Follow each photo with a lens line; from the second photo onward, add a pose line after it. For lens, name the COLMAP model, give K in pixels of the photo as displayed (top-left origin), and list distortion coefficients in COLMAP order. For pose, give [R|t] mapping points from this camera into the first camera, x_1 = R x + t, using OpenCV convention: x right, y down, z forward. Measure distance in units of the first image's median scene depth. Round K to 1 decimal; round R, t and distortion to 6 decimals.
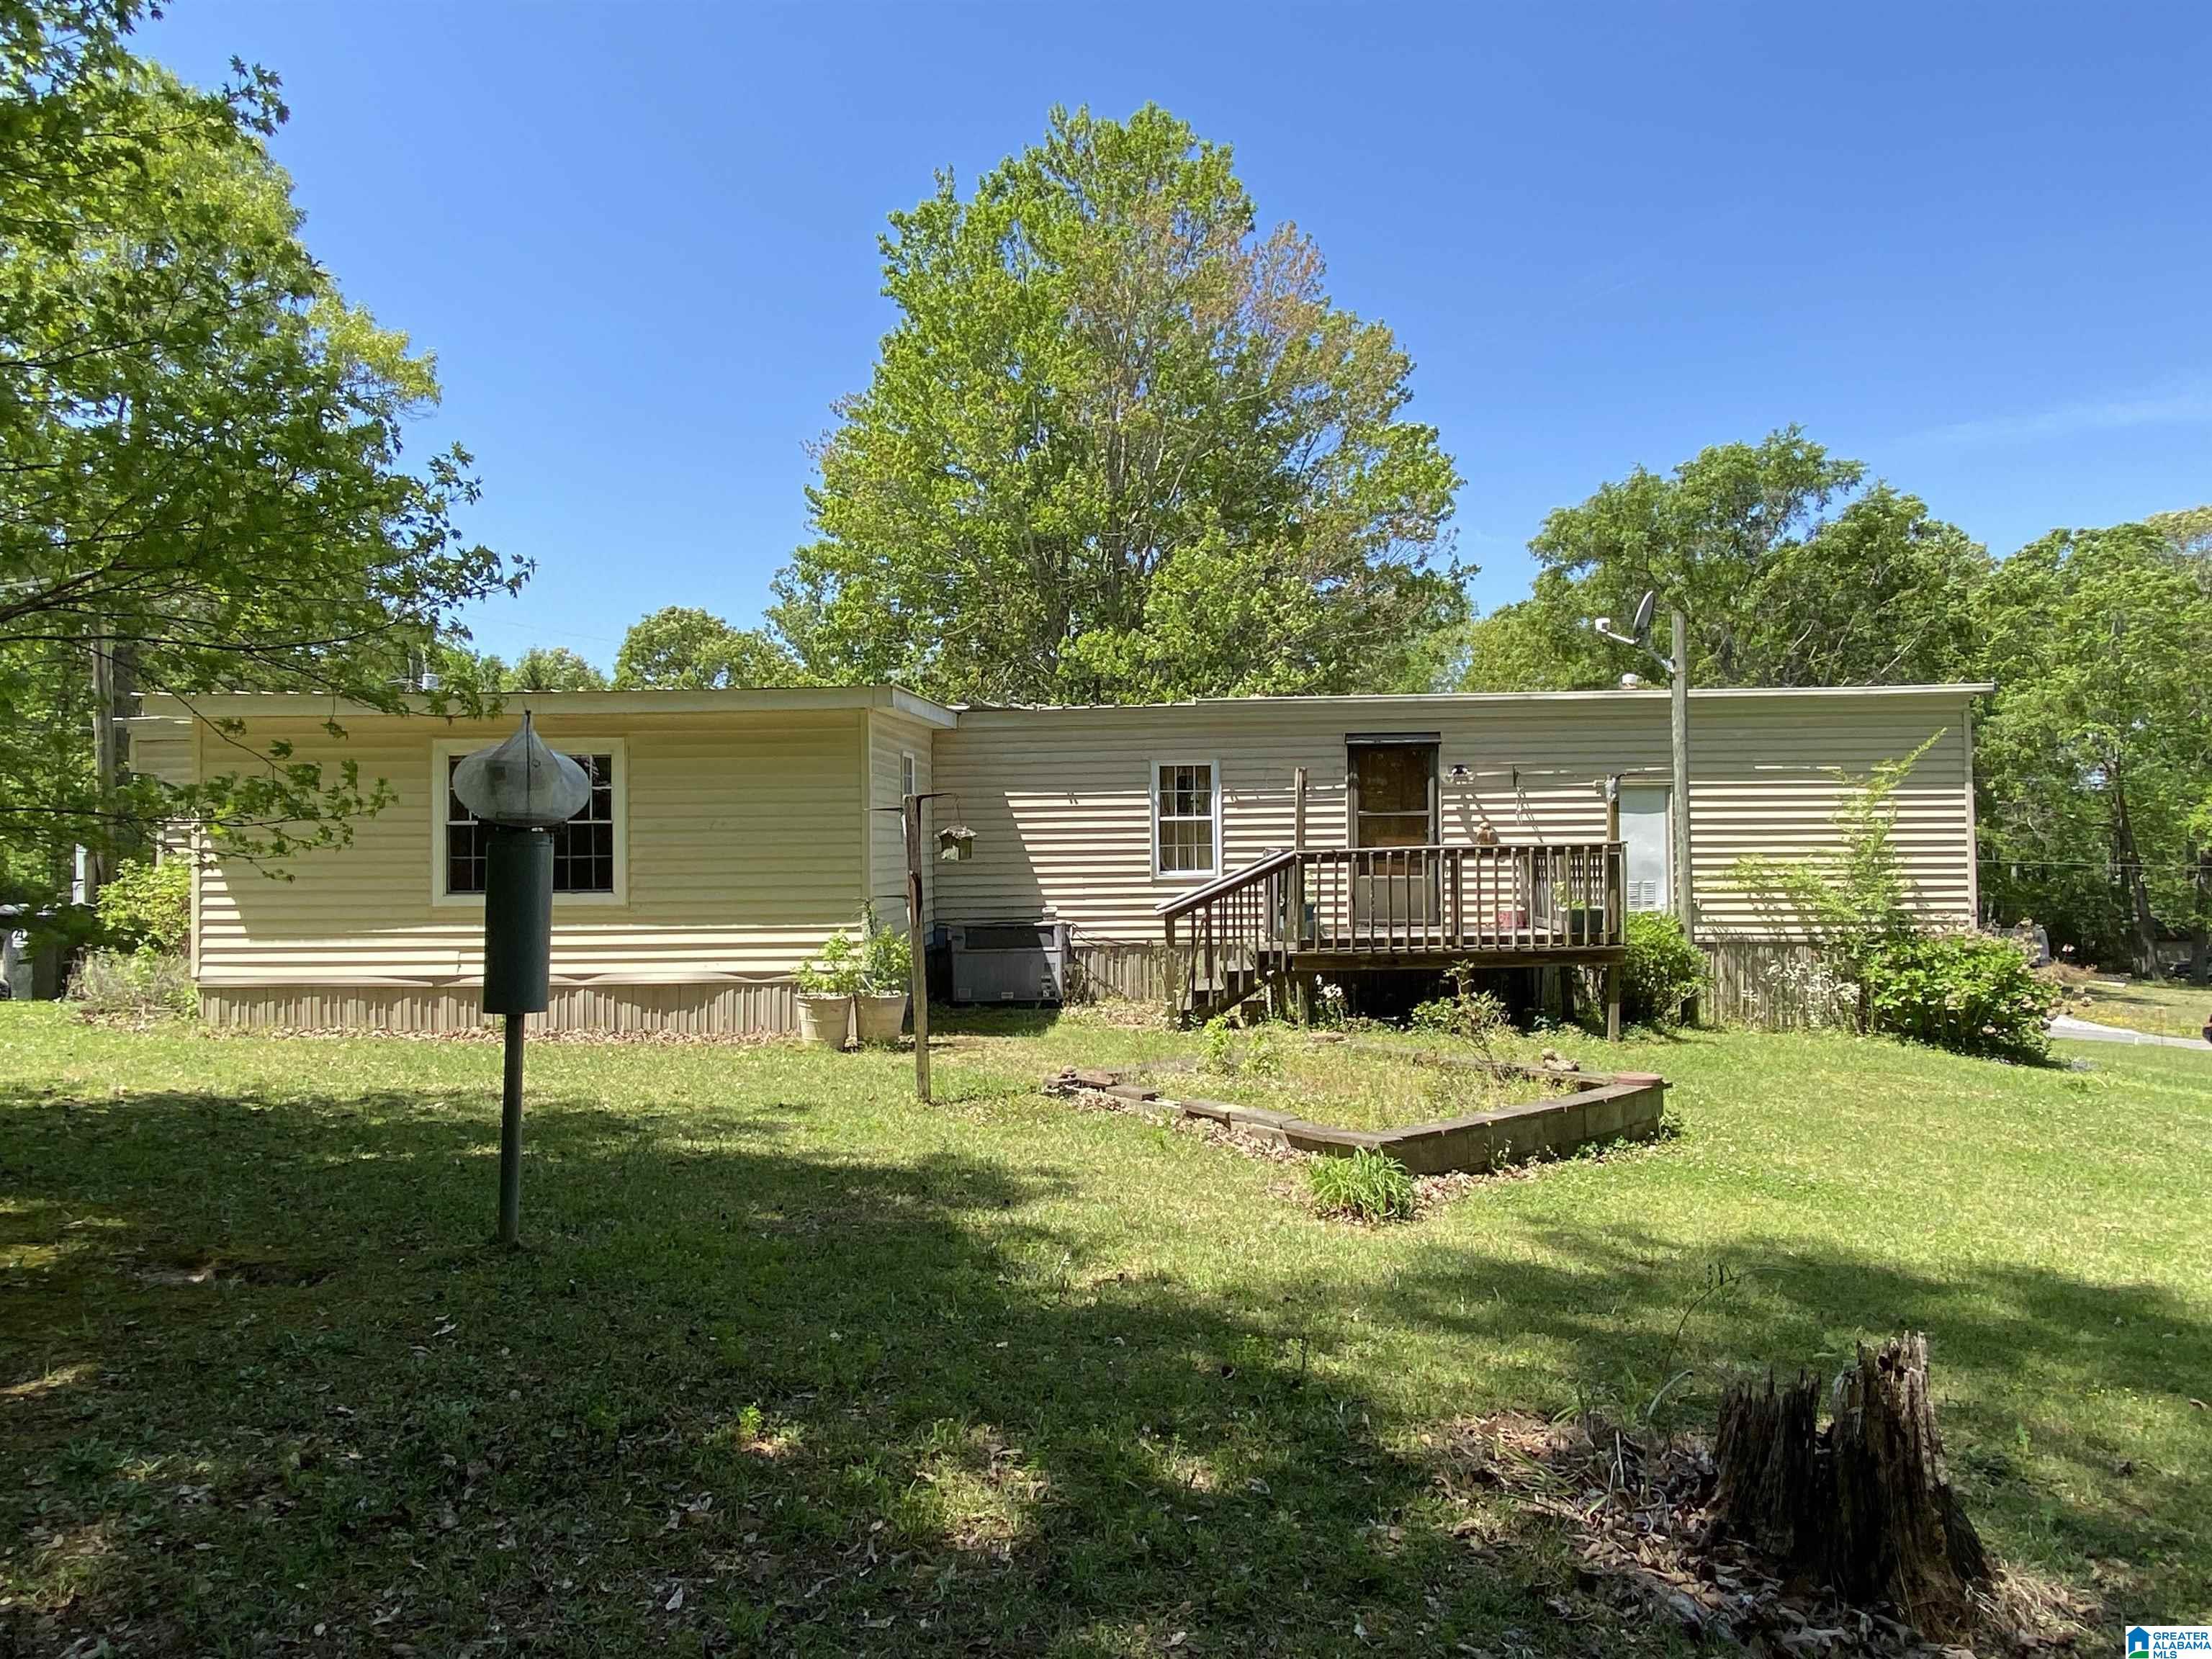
lens RADIAL K [[1380.9, 0, 1073.9], [0, 1380.9, 833.1], [0, 0, 1]] dist [0.121772, -0.137754]
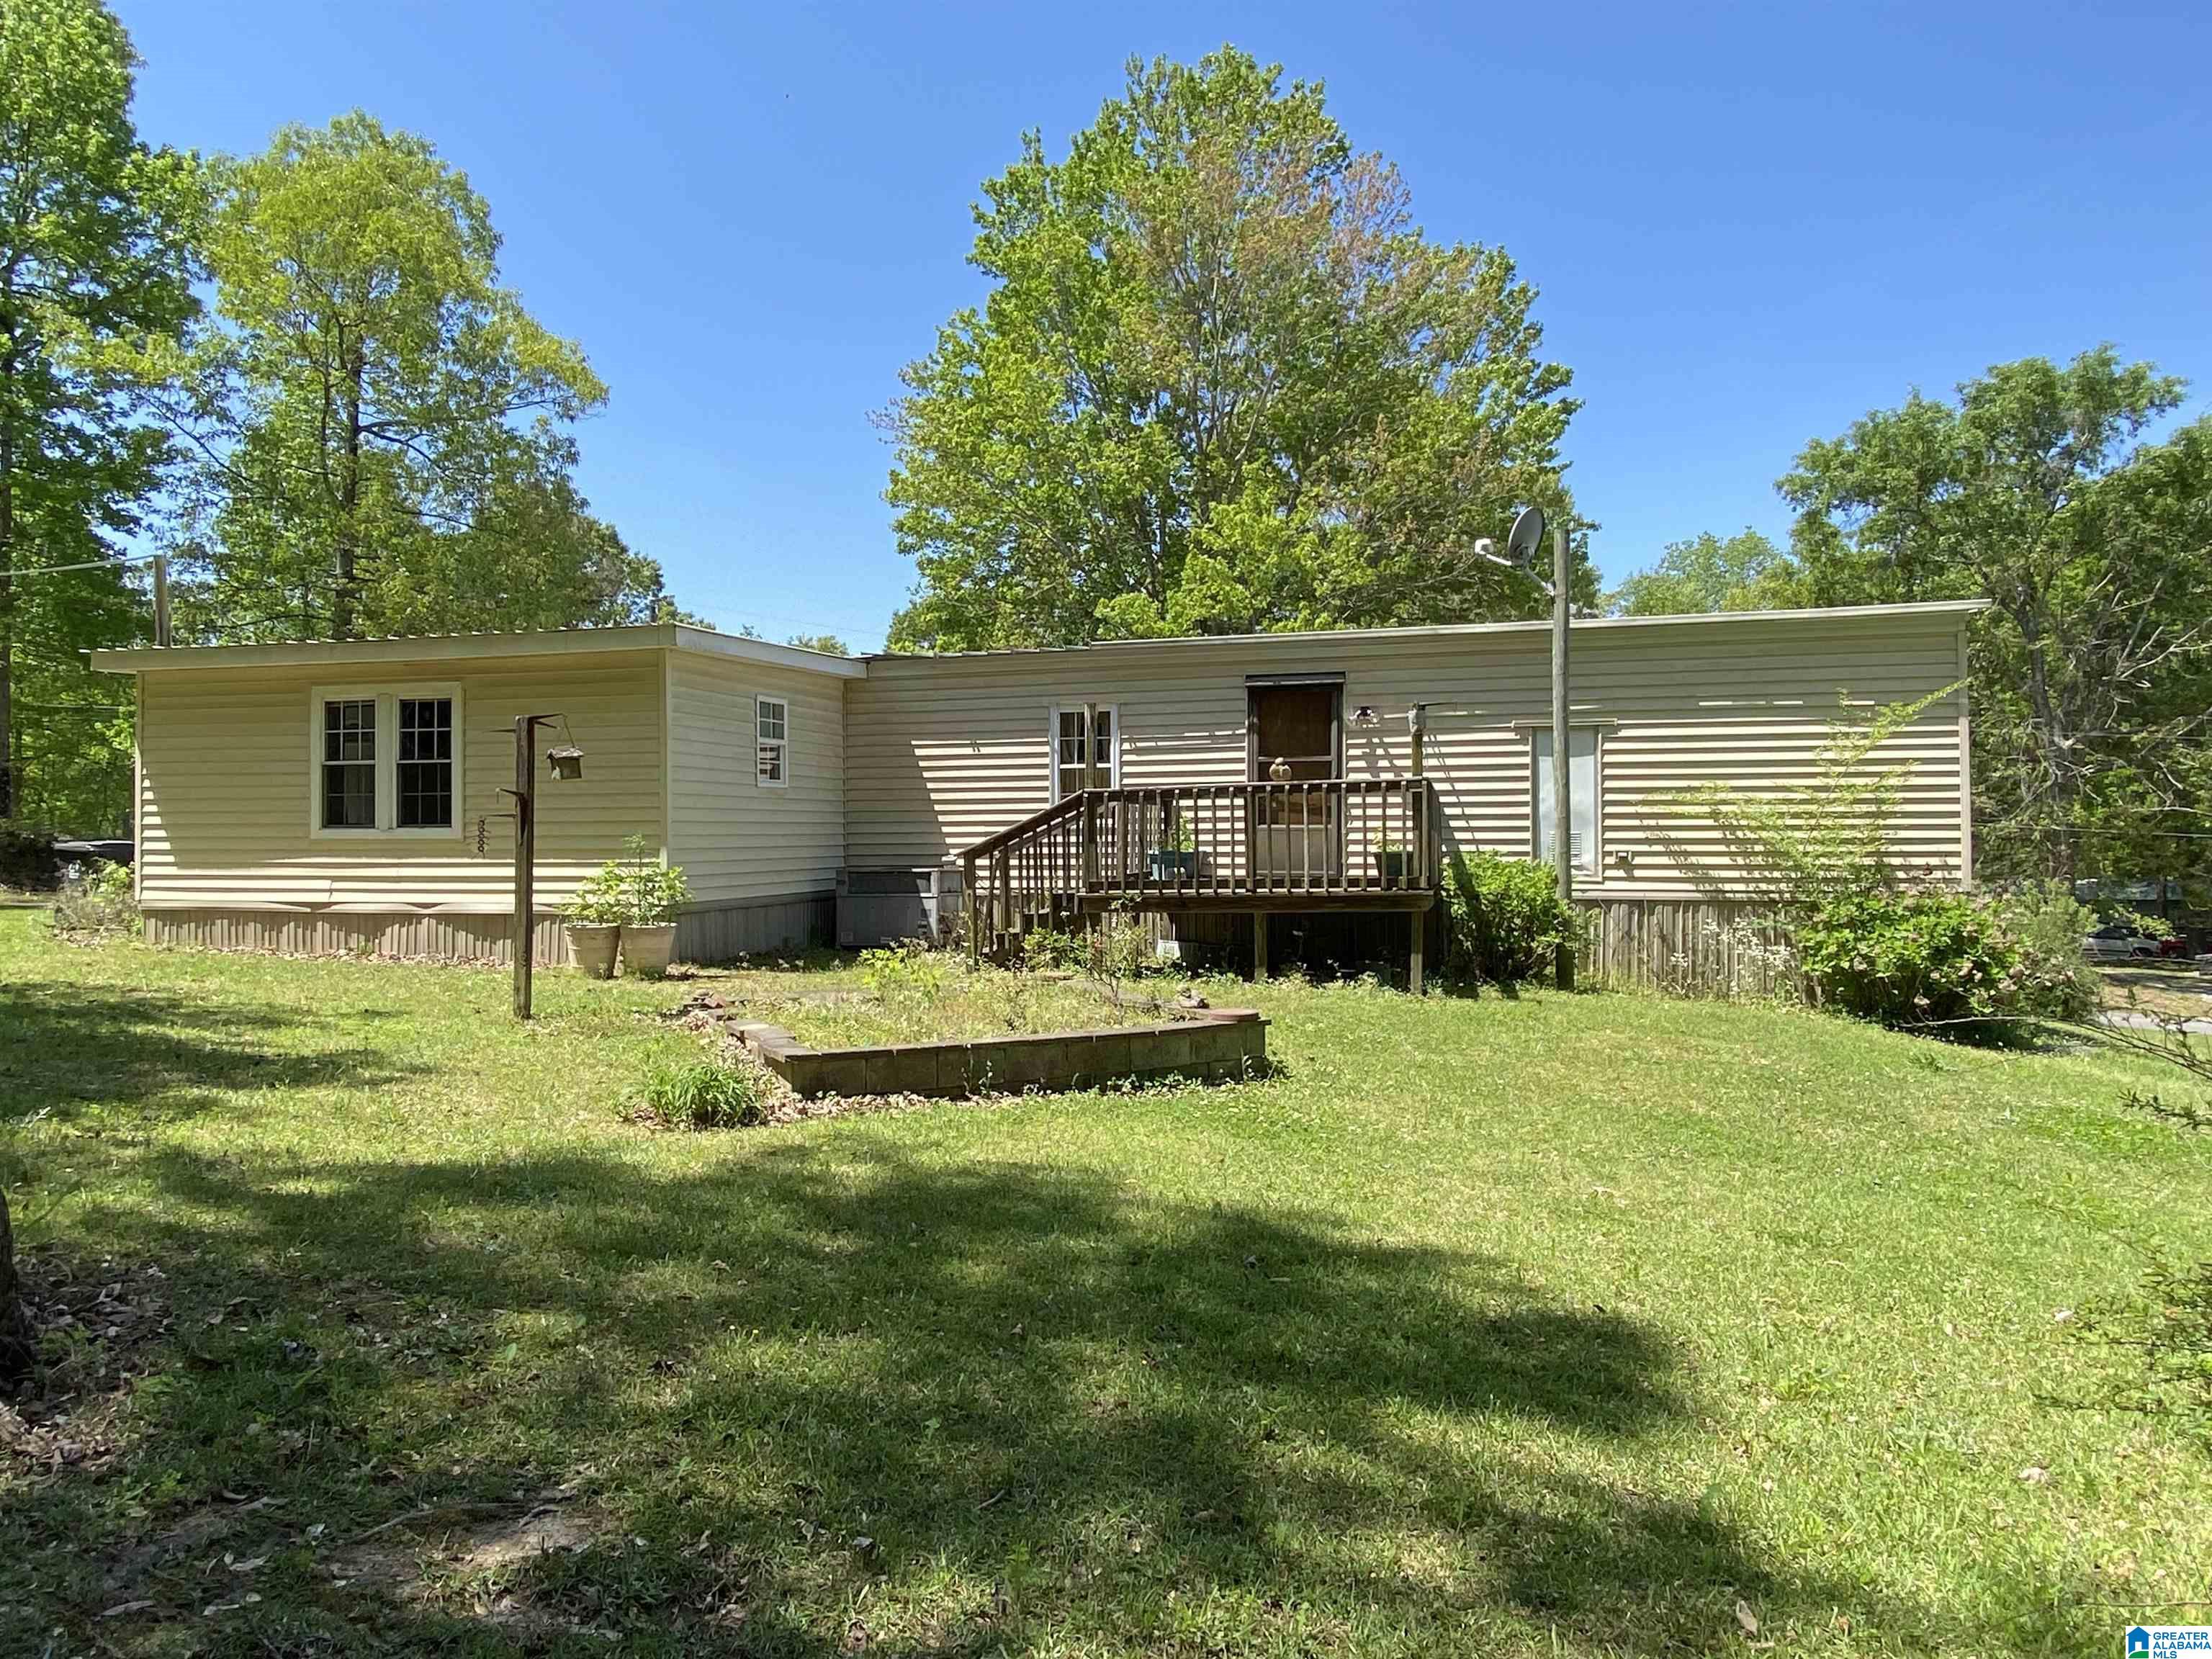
lens RADIAL K [[1380.9, 0, 1073.9], [0, 1380.9, 833.1], [0, 0, 1]] dist [0.121772, -0.137754]
pose [[0.975189, 0.006292, -0.221285, 0.293041], [-0.003873, 0.999928, 0.011364, 0.026059], [0.221340, -0.010225, 0.975143, 0.048142]]
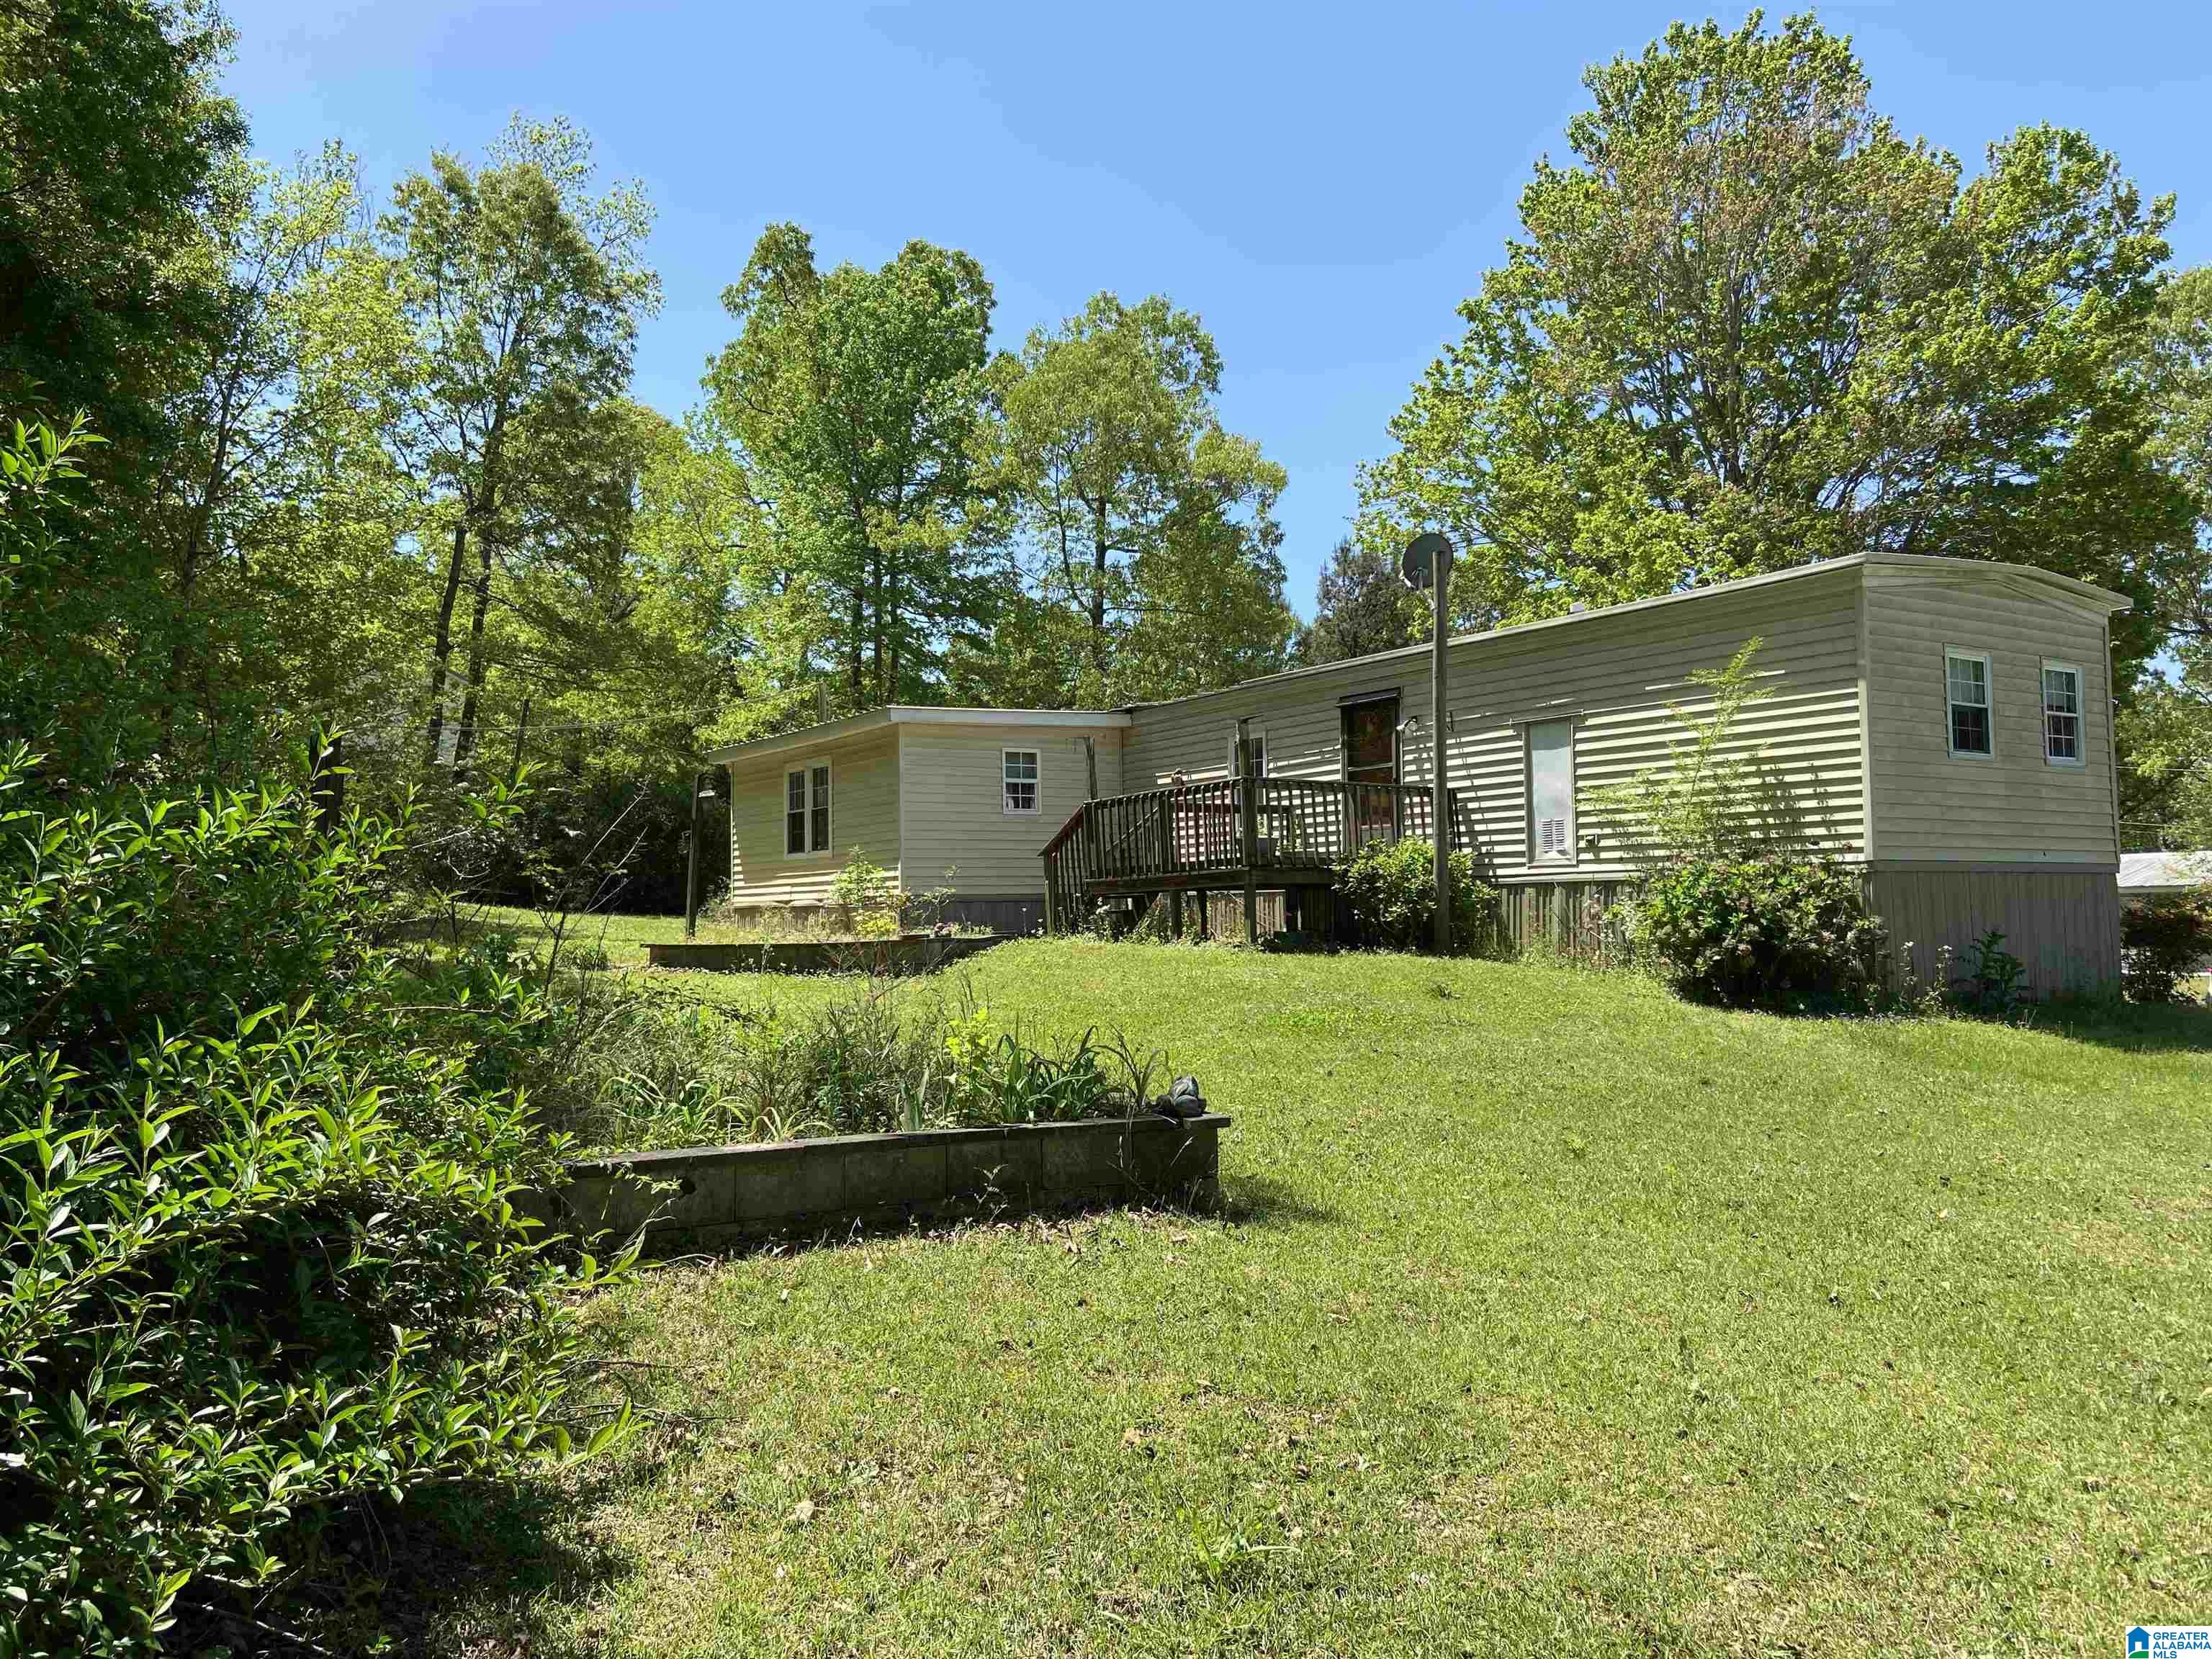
lens RADIAL K [[1597.2, 0, 1106.0], [0, 1597.2, 829.5], [0, 0, 1]] dist [0.089908, 0.000663]
pose [[0.610762, -0.042039, -0.790697, 1.081904], [0.018707, 0.999077, -0.038668, 0.077922], [0.791593, 0.008825, 0.610985, 0.085548]]
